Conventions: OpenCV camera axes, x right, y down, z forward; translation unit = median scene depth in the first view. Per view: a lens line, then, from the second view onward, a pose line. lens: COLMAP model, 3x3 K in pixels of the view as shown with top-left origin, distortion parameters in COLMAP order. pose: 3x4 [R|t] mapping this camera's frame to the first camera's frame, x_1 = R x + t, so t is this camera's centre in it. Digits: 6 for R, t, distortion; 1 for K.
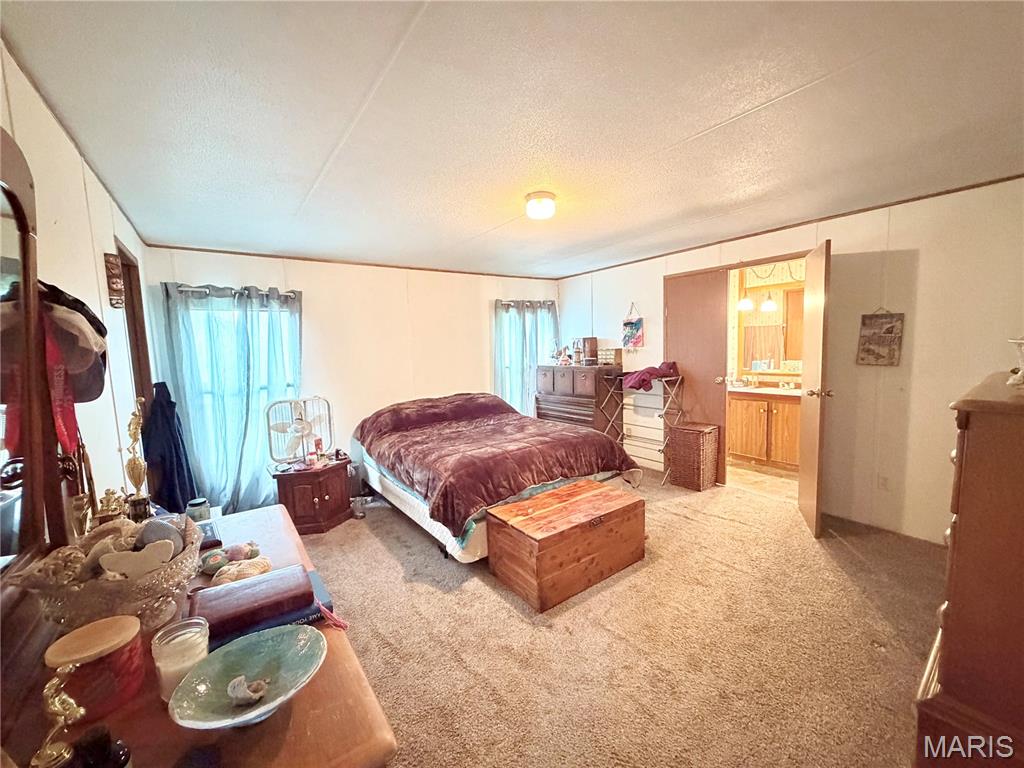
lens RADIAL K [[410.7, 0, 511.7], [0, 410.7, 386.1], [0, 0, 1]] dist [0.004041, -0.000628]
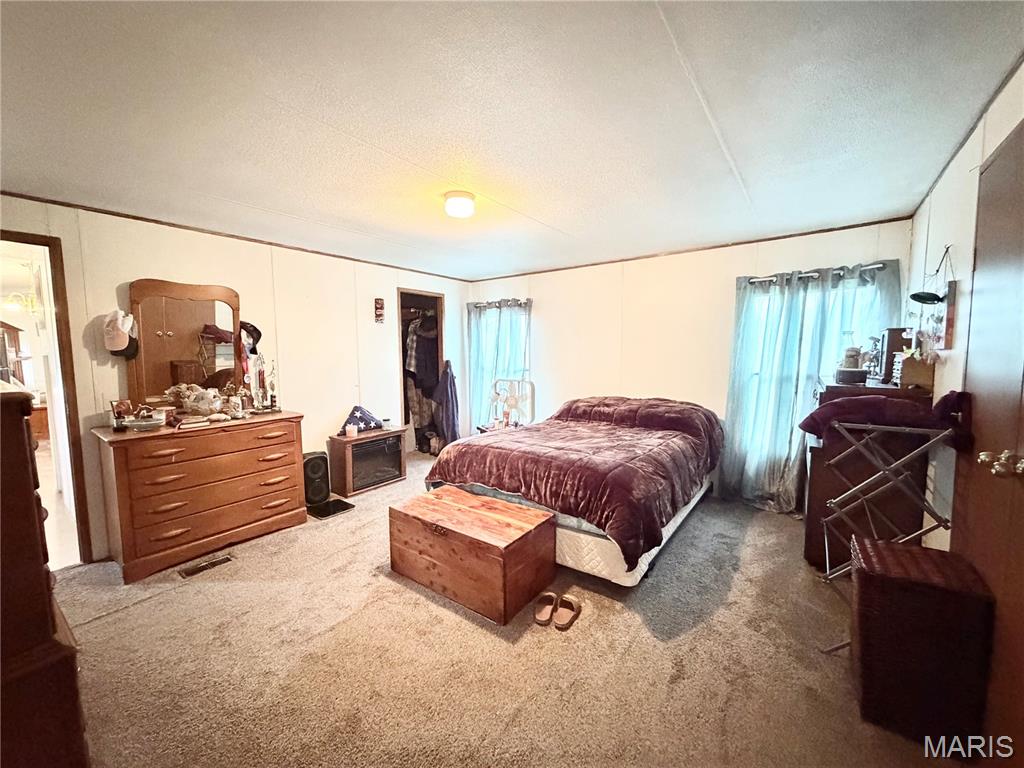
lens RADIAL K [[410.7, 0, 512.7], [0, 410.7, 382.5], [0, 0, 1]] dist [0.004041, -0.000628]
pose [[0.279950, 0.117115, -0.952844, 0.809899], [-0.093780, 0.991120, 0.094267, -0.086018], [0.955423, 0.062967, 0.288448, 0.618862]]
